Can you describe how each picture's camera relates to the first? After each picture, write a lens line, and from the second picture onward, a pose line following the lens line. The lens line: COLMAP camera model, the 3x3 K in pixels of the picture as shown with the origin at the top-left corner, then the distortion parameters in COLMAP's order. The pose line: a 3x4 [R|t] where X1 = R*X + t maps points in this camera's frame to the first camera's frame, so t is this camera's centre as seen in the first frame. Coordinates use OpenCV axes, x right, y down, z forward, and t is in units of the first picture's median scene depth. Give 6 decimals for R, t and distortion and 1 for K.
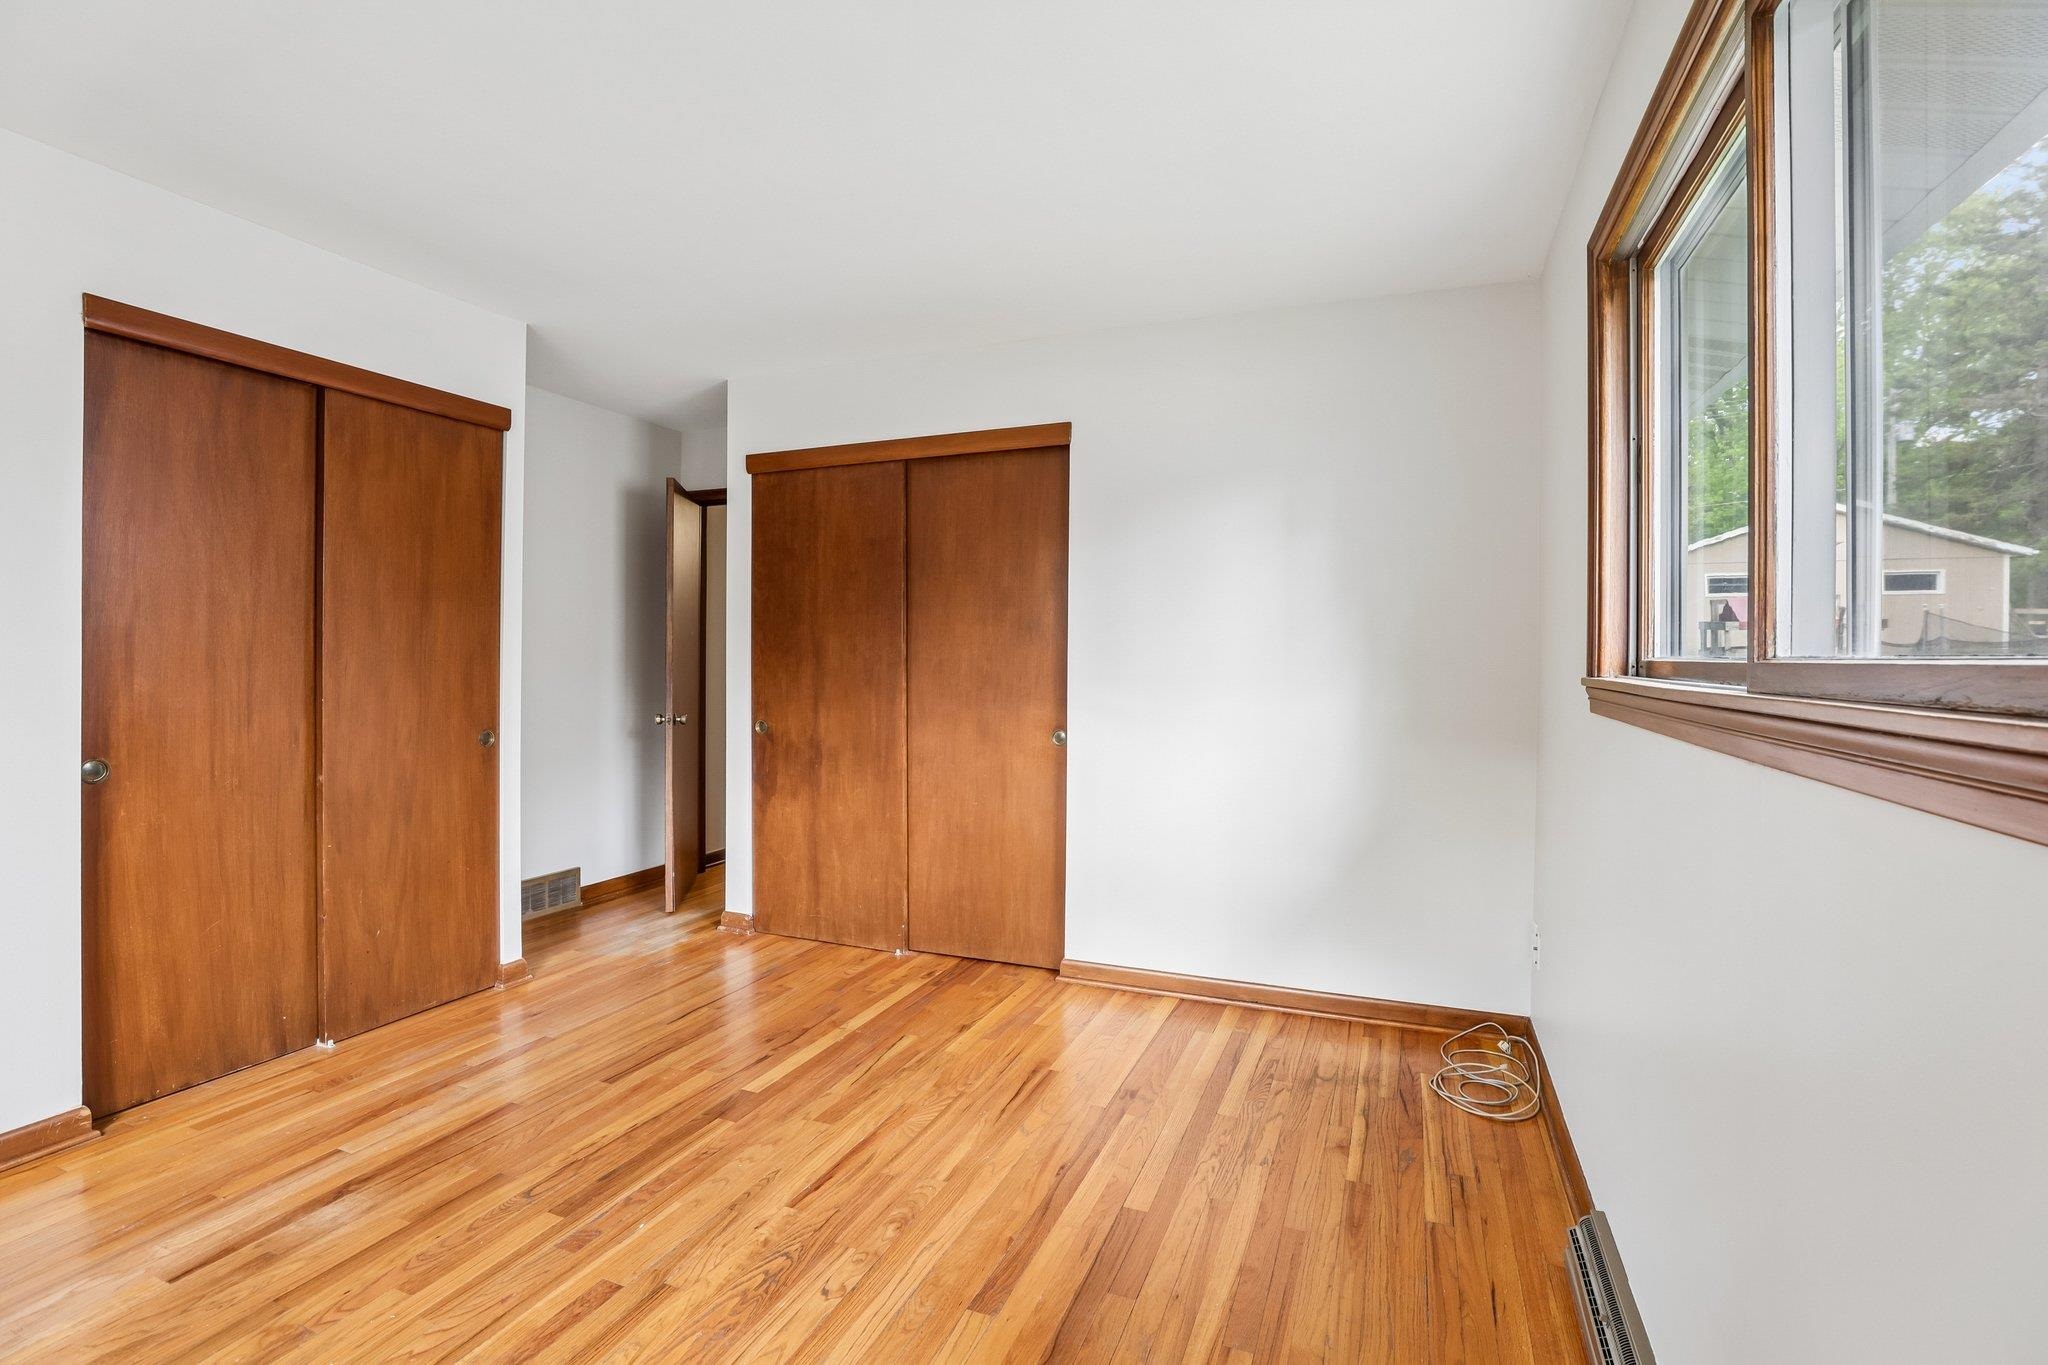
lens RADIAL K [[942.9, 0, 1036.1], [0, 942.9, 656.3], [0, 0, 1]] dist [-0.047320, 0.015669]
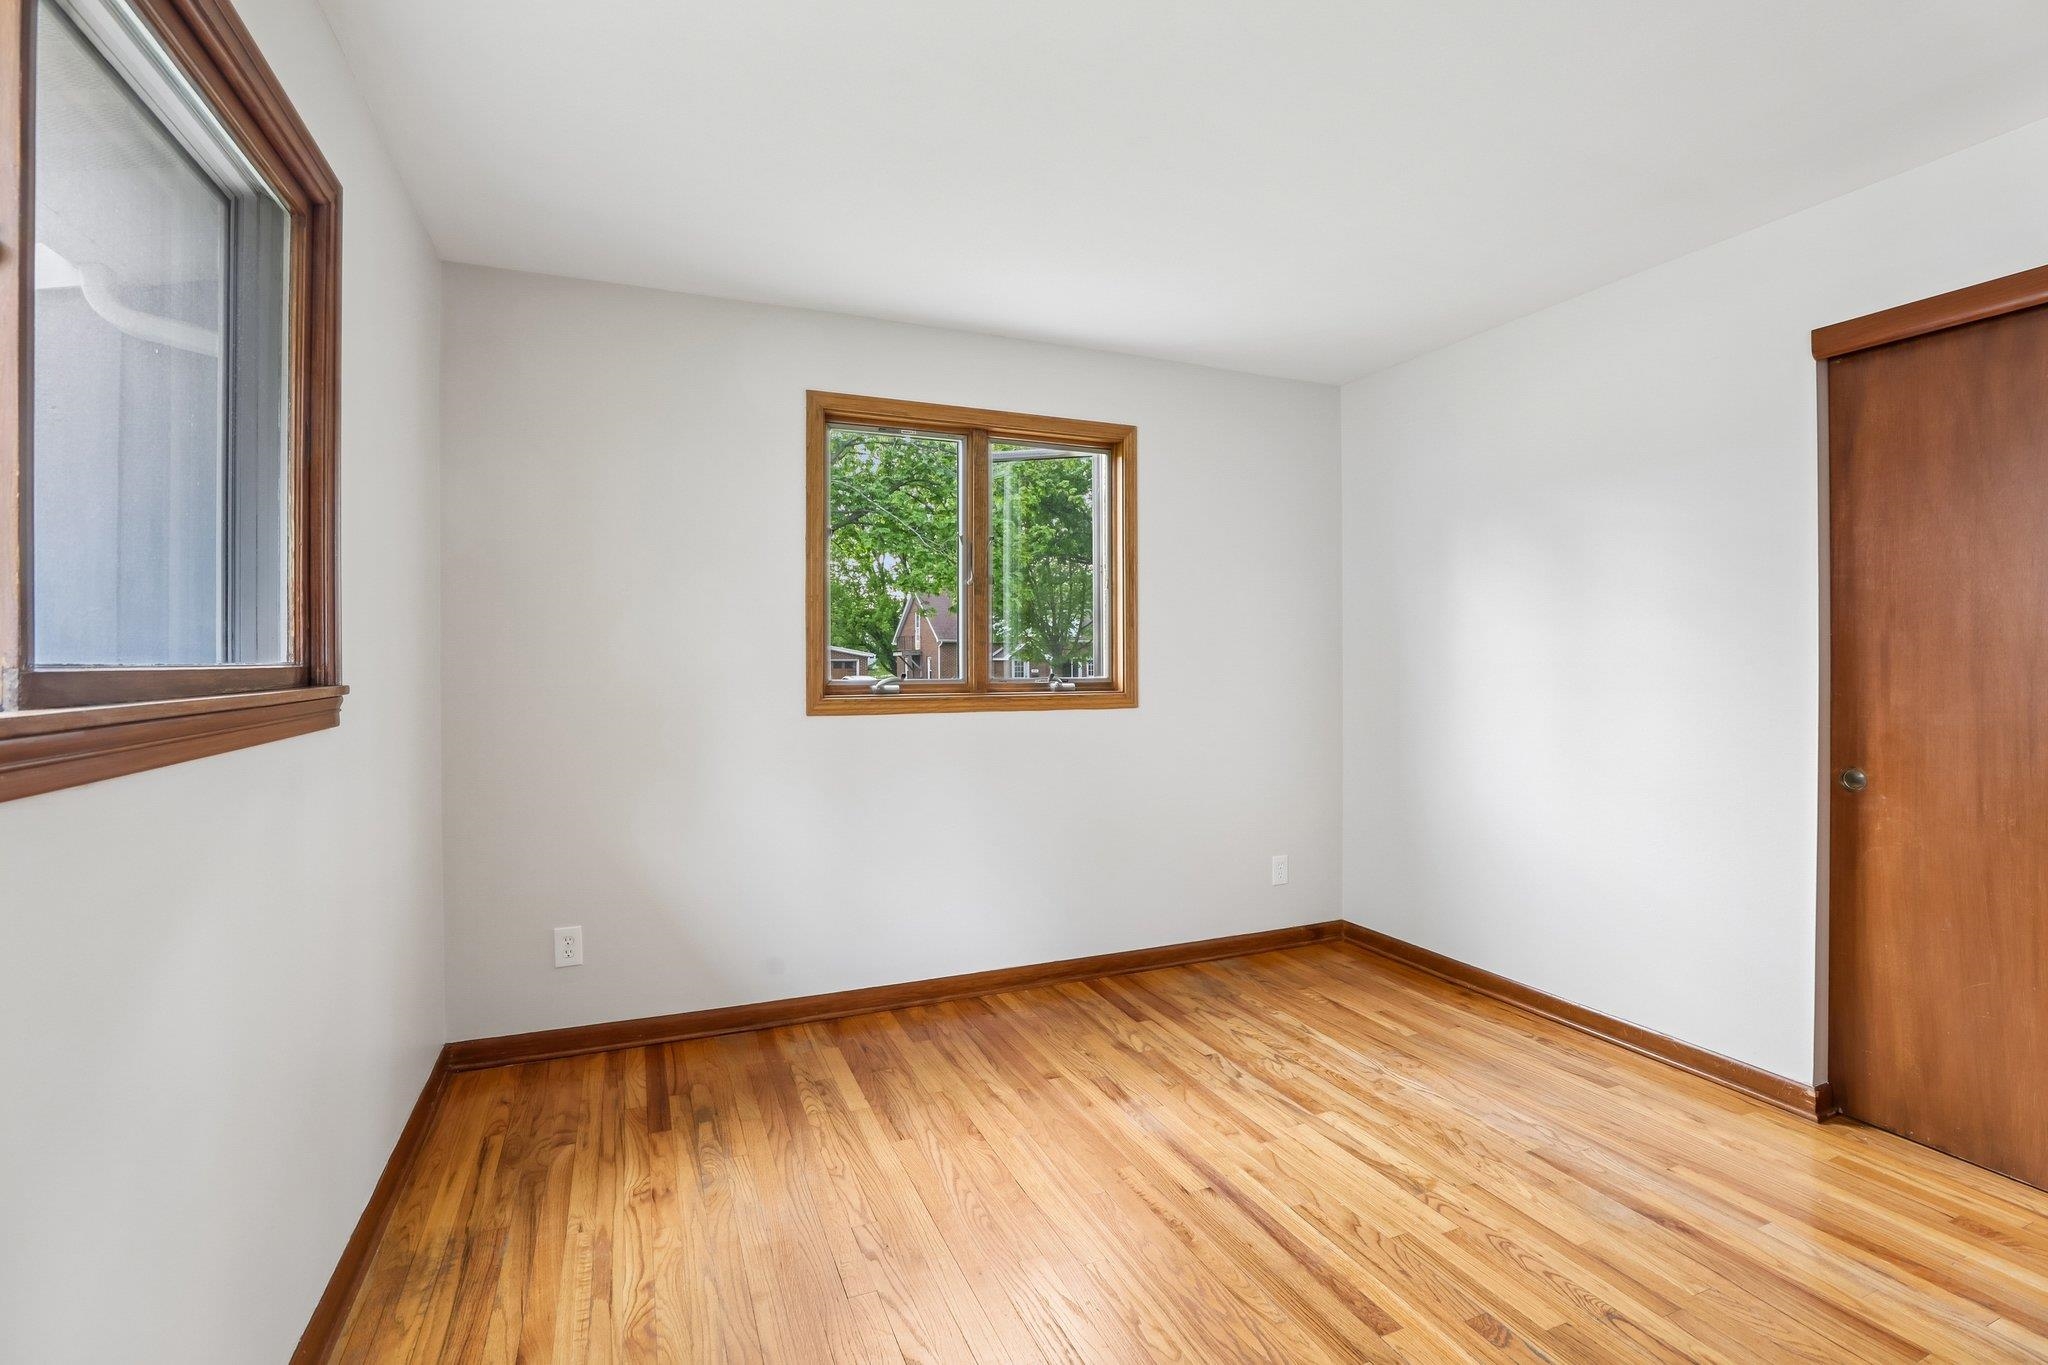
lens RADIAL K [[942.9, 0, 1036.1], [0, 942.9, 656.3], [0, 0, 1]] dist [-0.047320, 0.015669]
pose [[-0.706158, -0.011628, -0.707959, 0.350168], [-0.006637, 0.999930, -0.009803, 0.002485], [0.708023, -0.002224, -0.706185, 1.054723]]
